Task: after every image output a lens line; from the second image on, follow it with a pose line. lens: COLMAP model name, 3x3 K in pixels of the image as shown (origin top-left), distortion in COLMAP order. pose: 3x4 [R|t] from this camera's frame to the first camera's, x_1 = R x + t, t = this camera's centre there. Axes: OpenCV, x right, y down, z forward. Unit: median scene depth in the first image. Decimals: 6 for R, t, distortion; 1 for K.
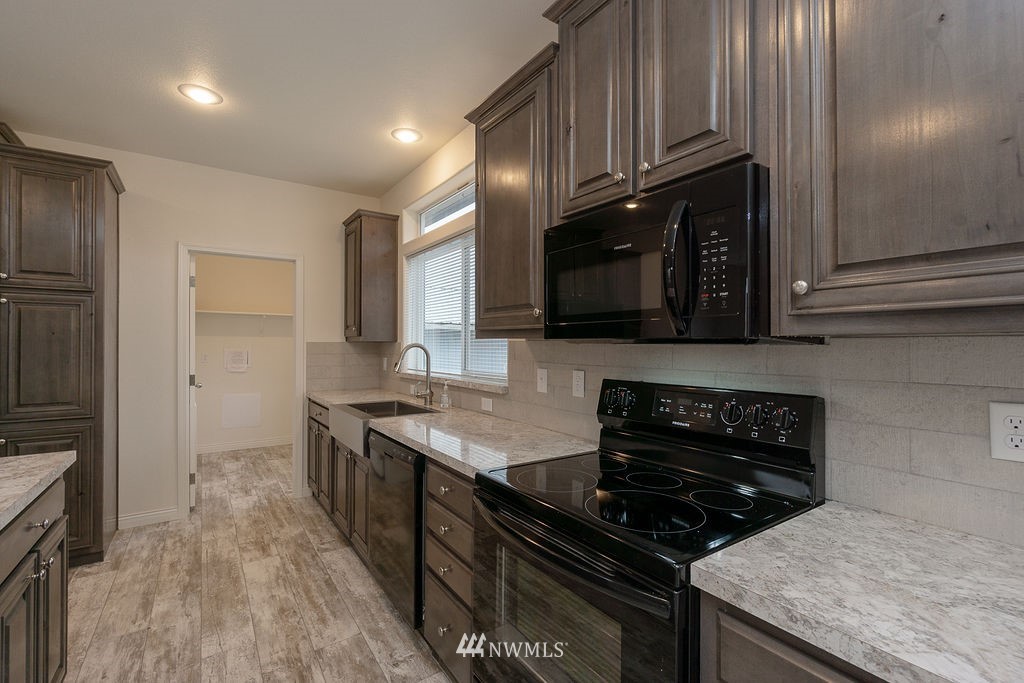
lens RADIAL K [[442.9, 0, 516.8], [0, 442.9, 346.9], [0, 0, 1]] dist [-0.016785, 0.003731]
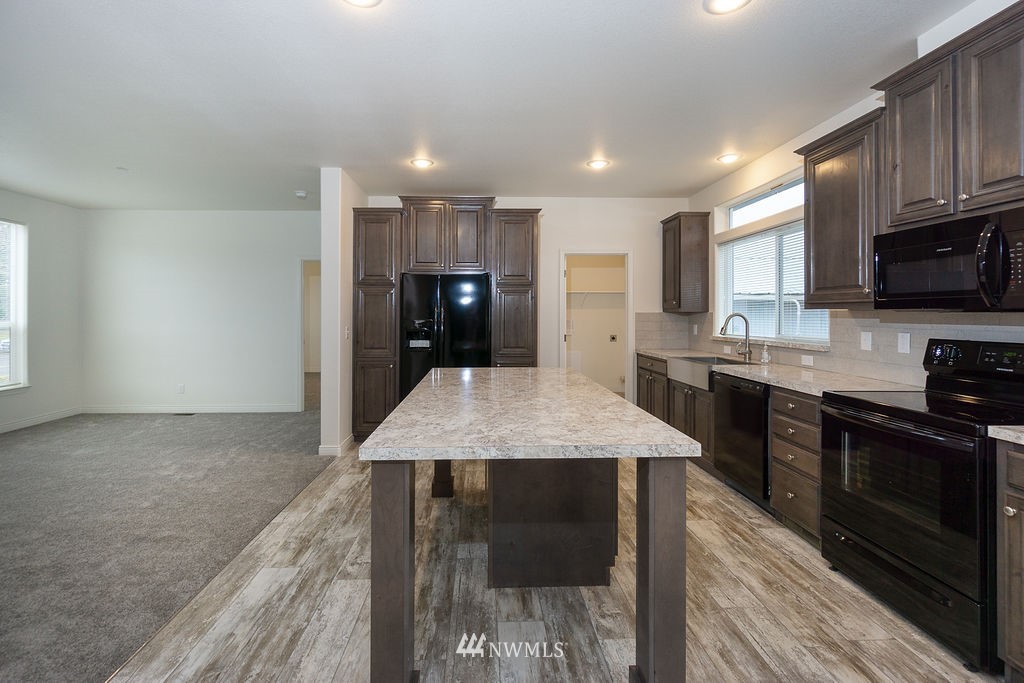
lens RADIAL K [[442.9, 0, 497.6], [0, 442.9, 314.3], [0, 0, 1]] dist [-0.016785, 0.003731]
pose [[0.830218, -0.004213, -0.557424, -0.136918], [0.000311, 0.999975, -0.007095, 0.007058], [0.557439, 0.005717, 0.830198, -0.752031]]
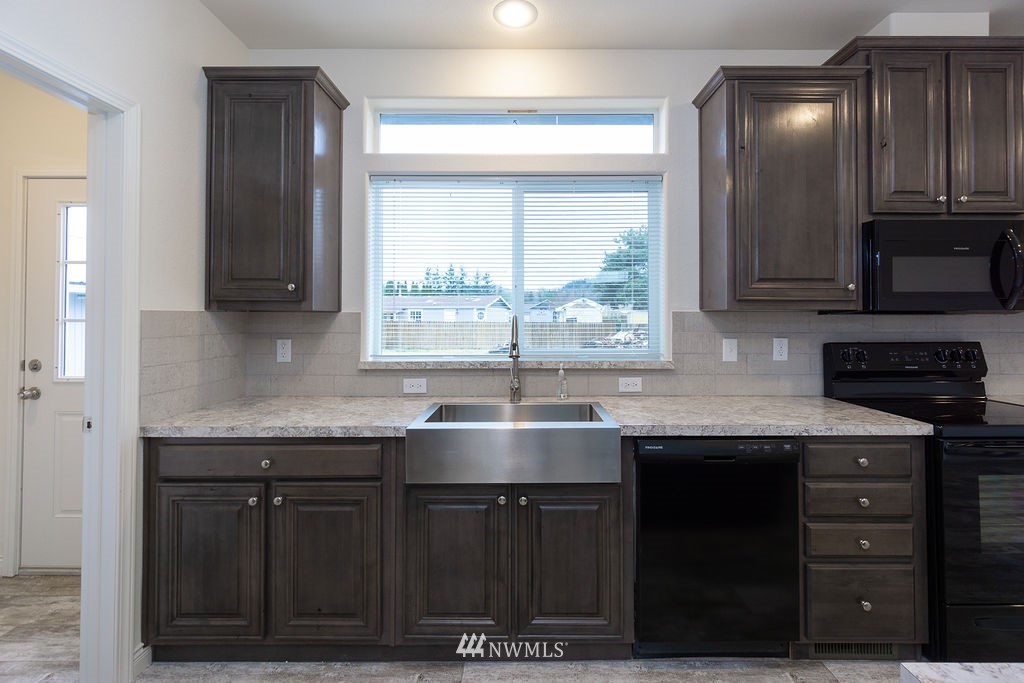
lens RADIAL K [[442.9, 0, 526.1], [0, 442.9, 322.9], [0, 0, 1]] dist [-0.016785, 0.003731]
pose [[0.588168, -0.014495, 0.808609, -1.408746], [0.007811, 0.999895, 0.012242, -0.008104], [-0.808701, -0.000884, 0.588219, 1.194774]]
